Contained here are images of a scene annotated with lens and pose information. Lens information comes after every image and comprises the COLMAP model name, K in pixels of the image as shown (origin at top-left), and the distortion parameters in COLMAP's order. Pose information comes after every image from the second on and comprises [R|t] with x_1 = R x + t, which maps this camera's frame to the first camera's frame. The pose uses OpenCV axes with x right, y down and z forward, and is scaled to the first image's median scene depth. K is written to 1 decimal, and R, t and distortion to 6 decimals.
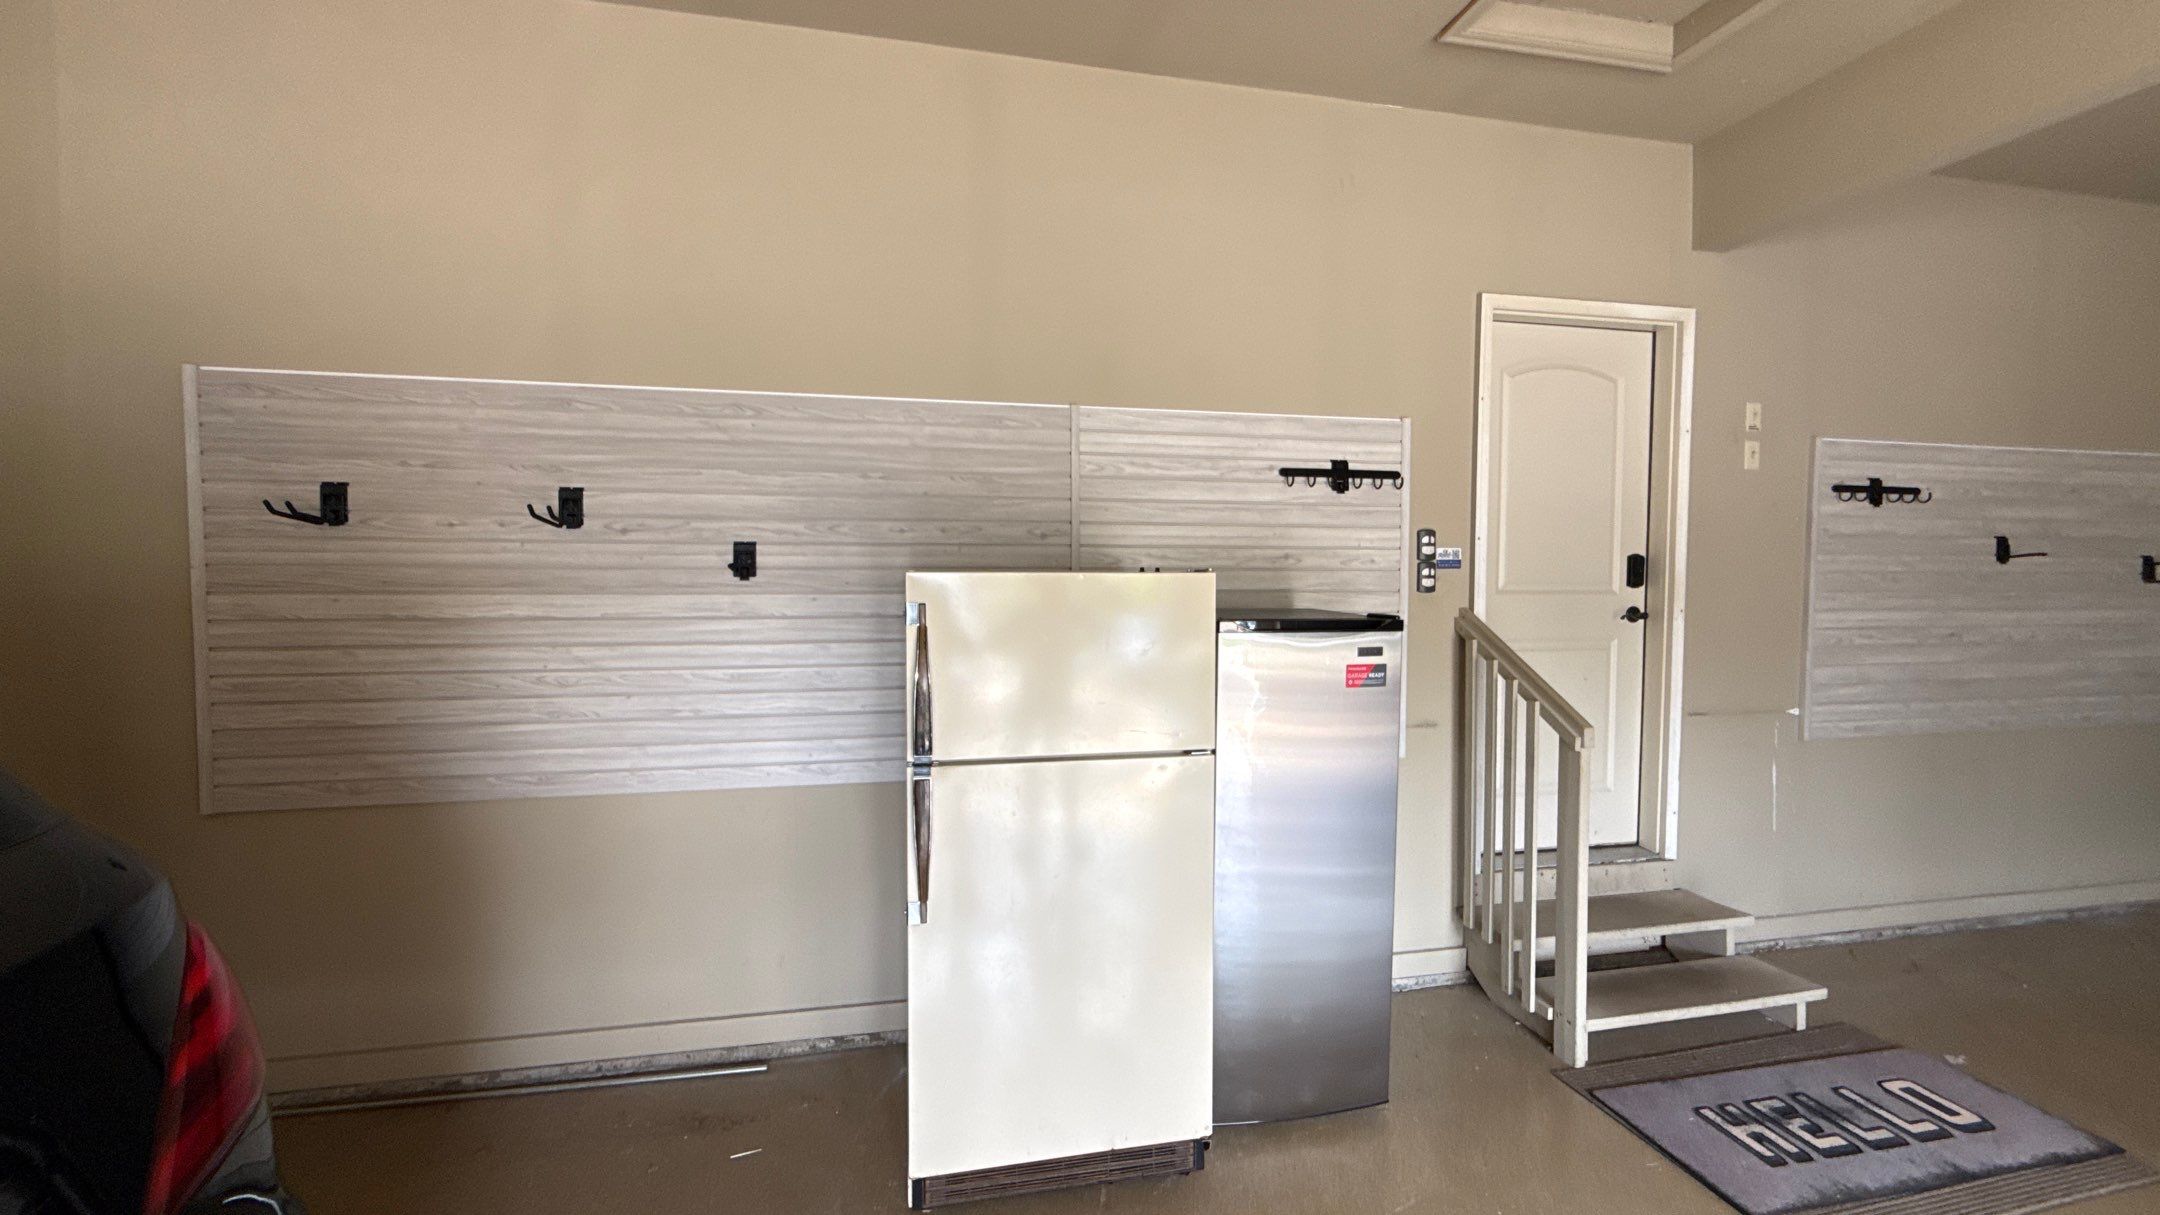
lens RADIAL K [[679.4, 0, 1010.4], [0, 679.4, 622.7], [0, 0, 1]] dist [-0.000869, -0.000105]
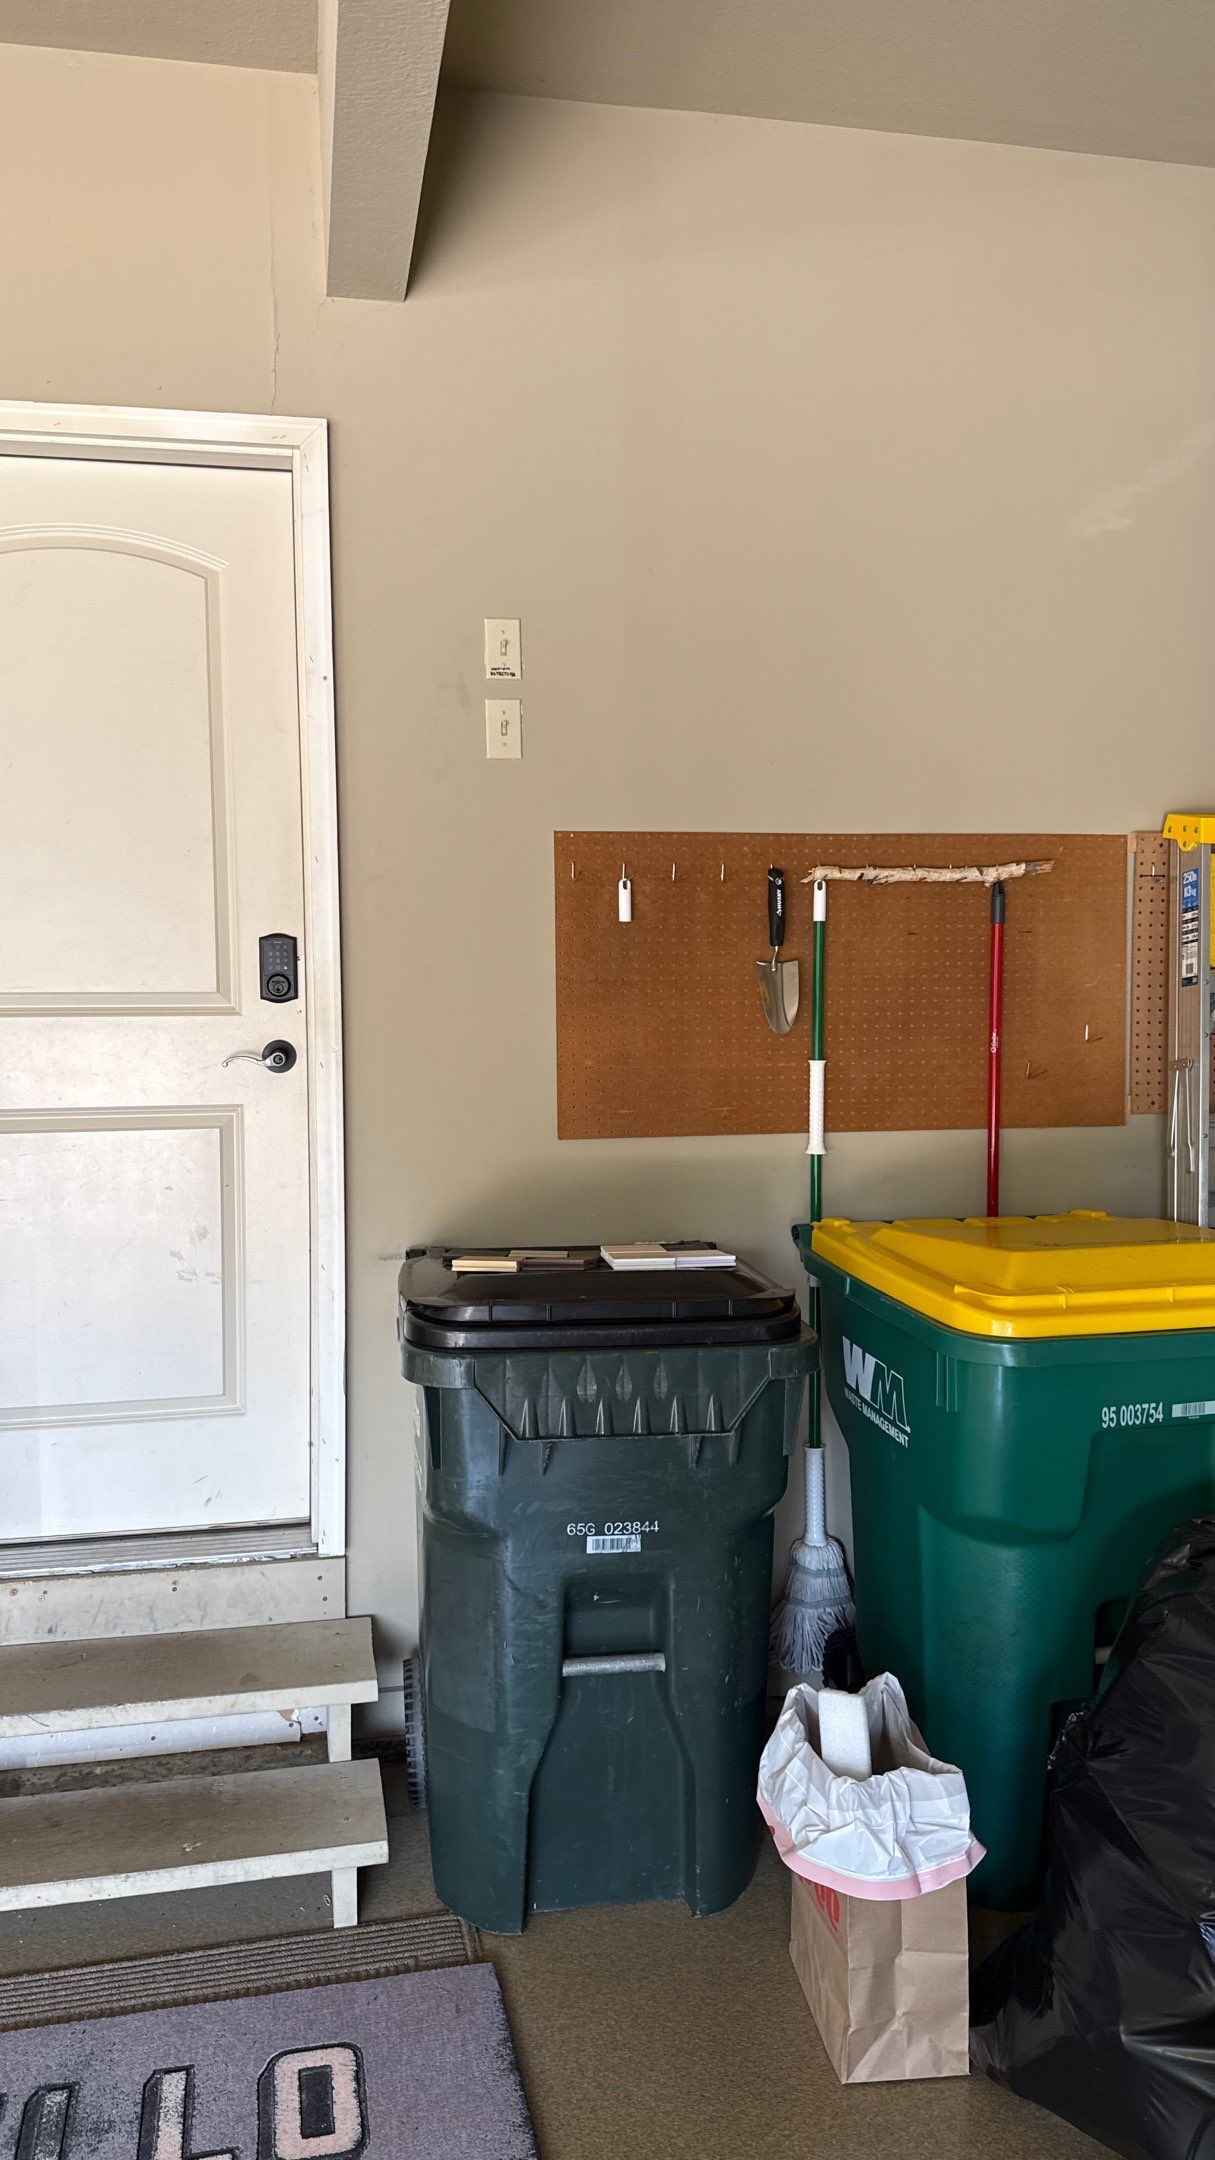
lens RADIAL K [[1193.9, 0, 804.3], [0, 1193.9, 1078.6], [0, 0, 1]] dist [-0.001804, -0.000011]
pose [[0.999938, 0.001724, 0.011014, 1.503558], [-0.001890, 0.999885, 0.015016, -0.012074], [-0.010987, -0.015036, 0.999827, 0.163698]]
